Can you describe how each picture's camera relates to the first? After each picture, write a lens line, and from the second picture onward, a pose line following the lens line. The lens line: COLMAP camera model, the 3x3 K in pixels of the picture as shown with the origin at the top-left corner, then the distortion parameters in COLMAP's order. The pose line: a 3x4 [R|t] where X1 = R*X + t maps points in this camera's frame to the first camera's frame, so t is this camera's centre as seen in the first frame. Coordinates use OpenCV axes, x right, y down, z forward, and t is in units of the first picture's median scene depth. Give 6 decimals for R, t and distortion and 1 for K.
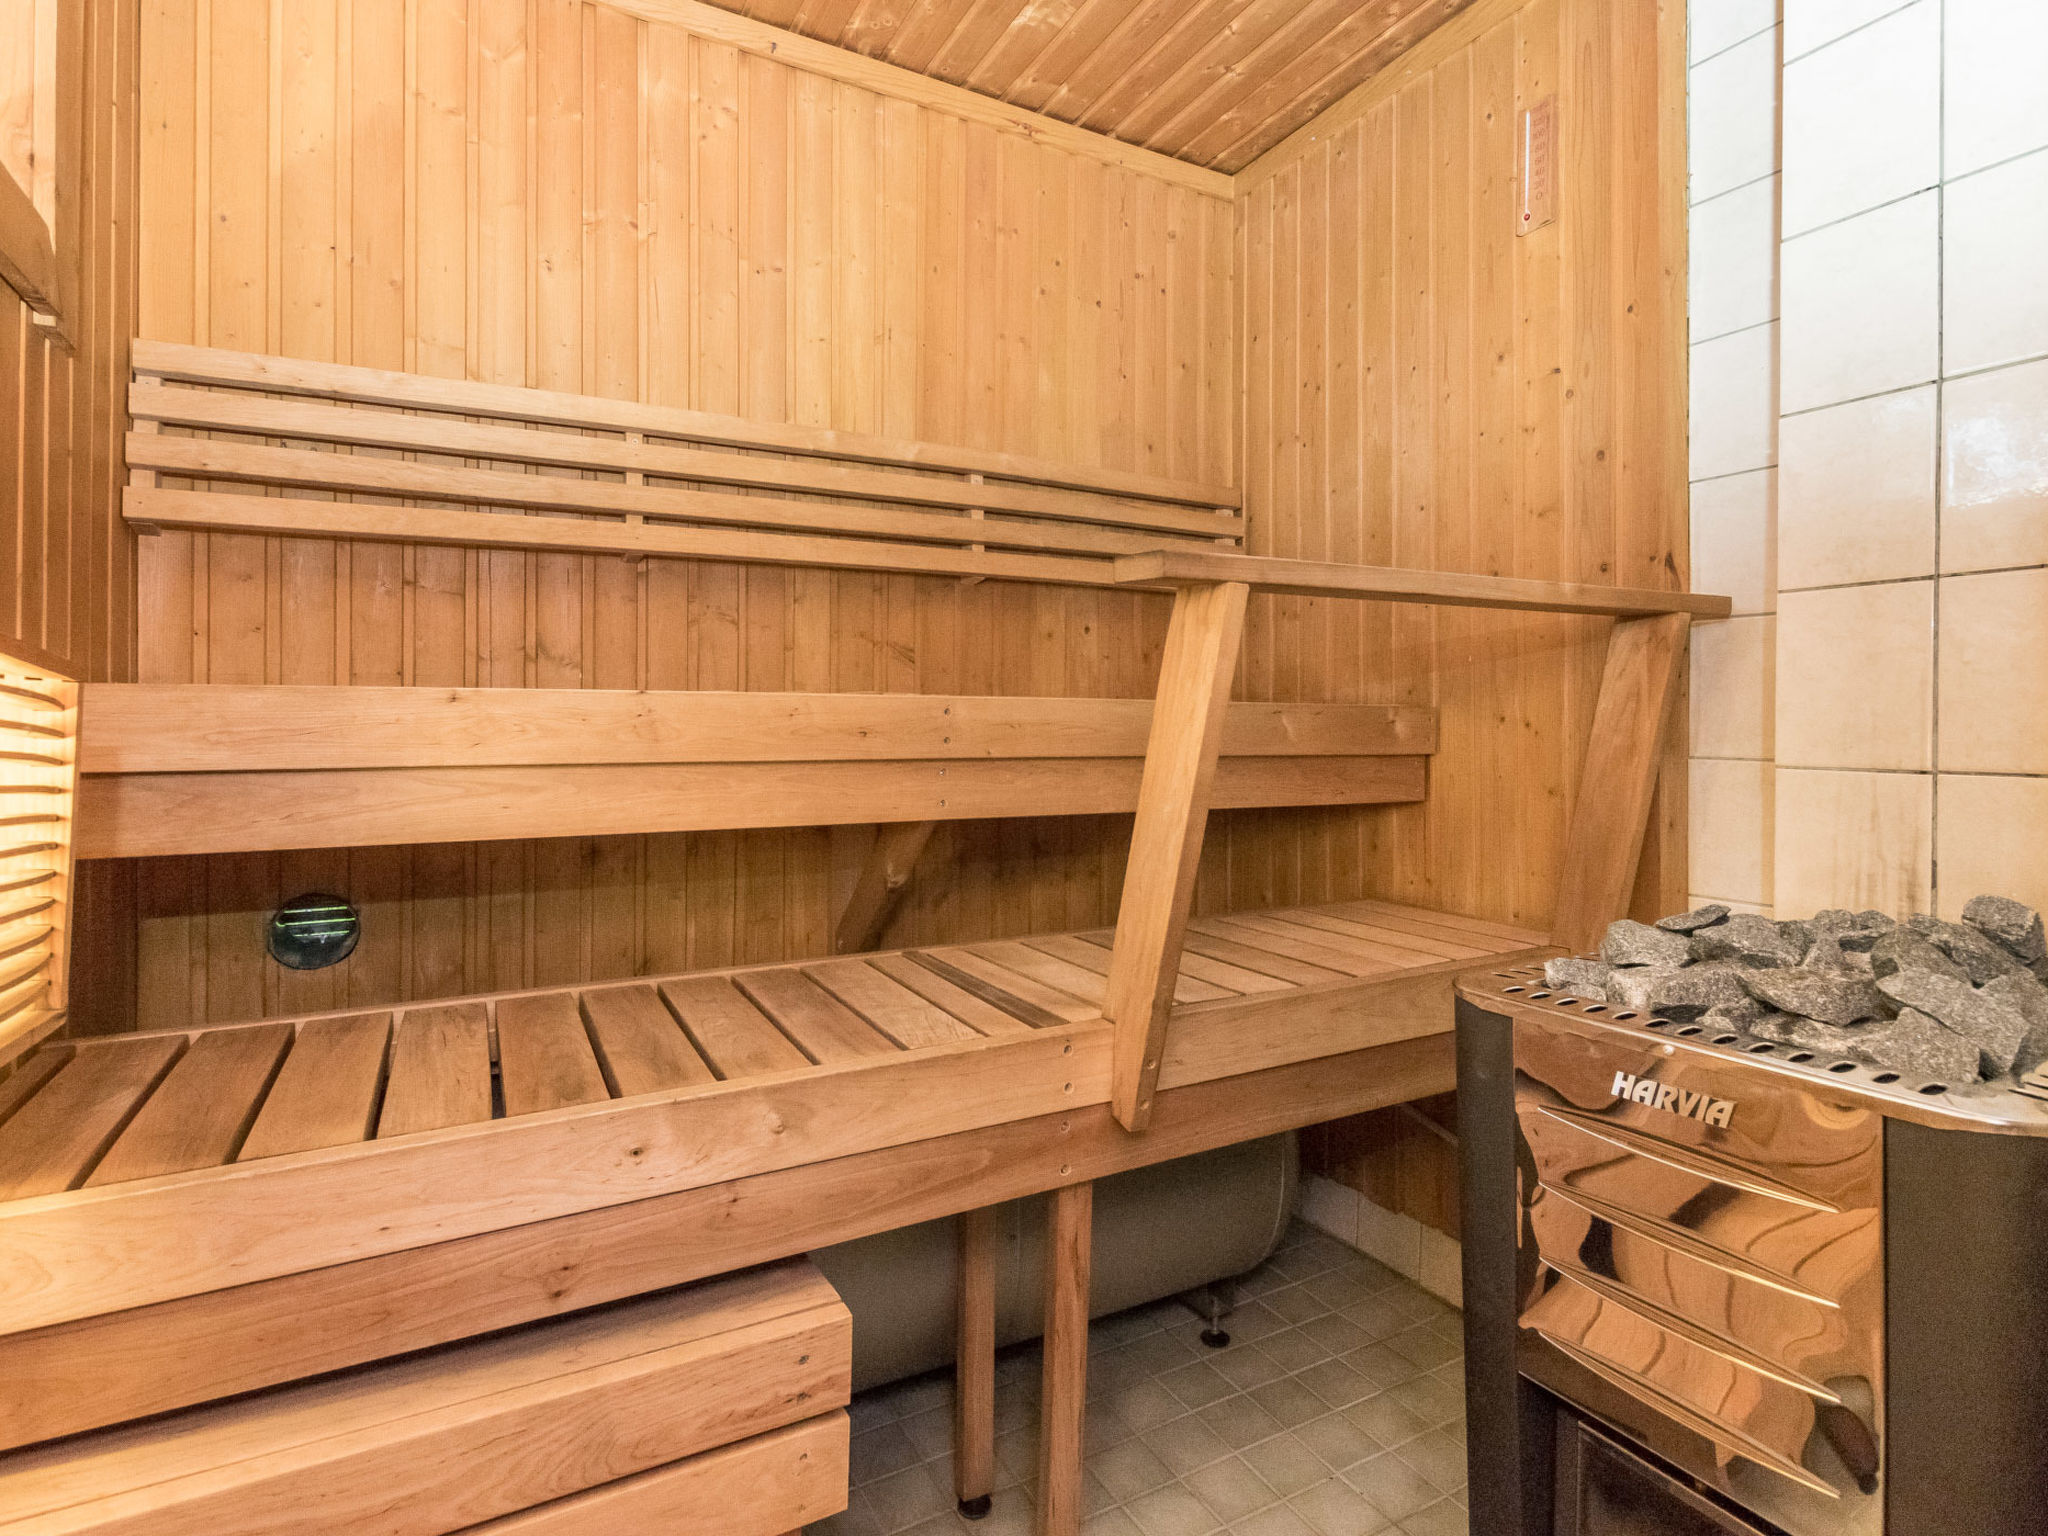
lens RADIAL K [[1026.9, 0, 1004.7], [0, 1026.9, 726.8], [0, 0, 1]] dist [0.009005, 0.000336]
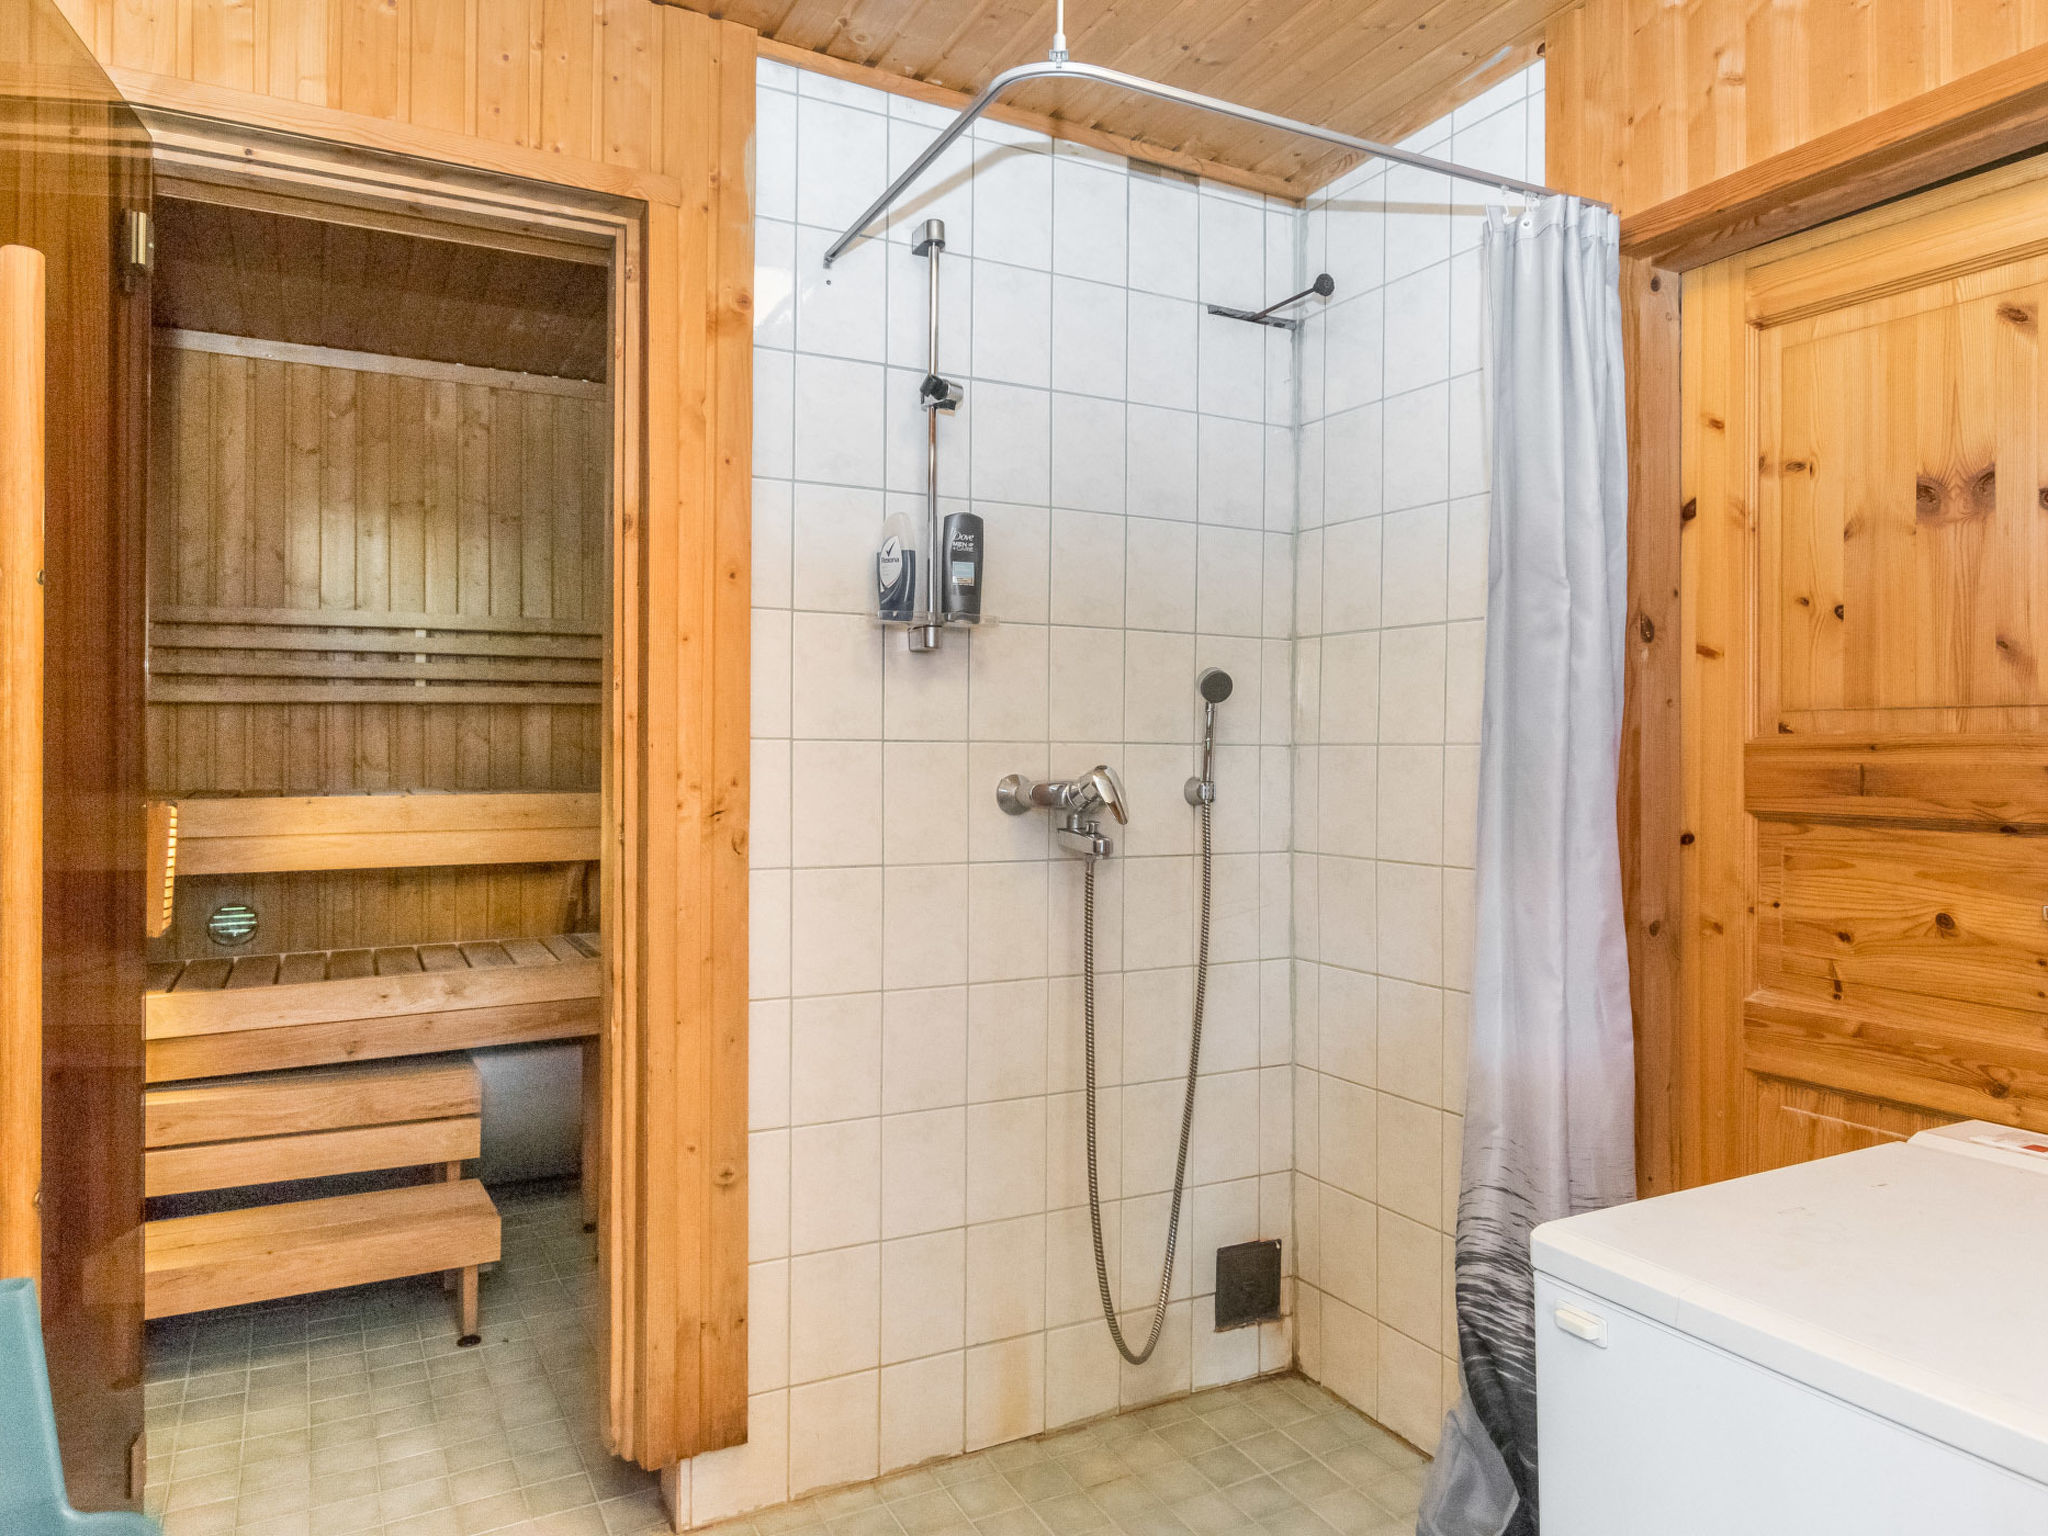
lens RADIAL K [[1289.9, 0, 1019.9], [0, 1289.9, 759.6], [0, 0, 1]] dist [0.005021, -0.003511]
pose [[0.999998, -0.001884, 0.000483, 0.758396], [0.001885, 0.999993, -0.003284, -0.084644], [-0.000477, 0.003285, 0.999994, -1.358320]]
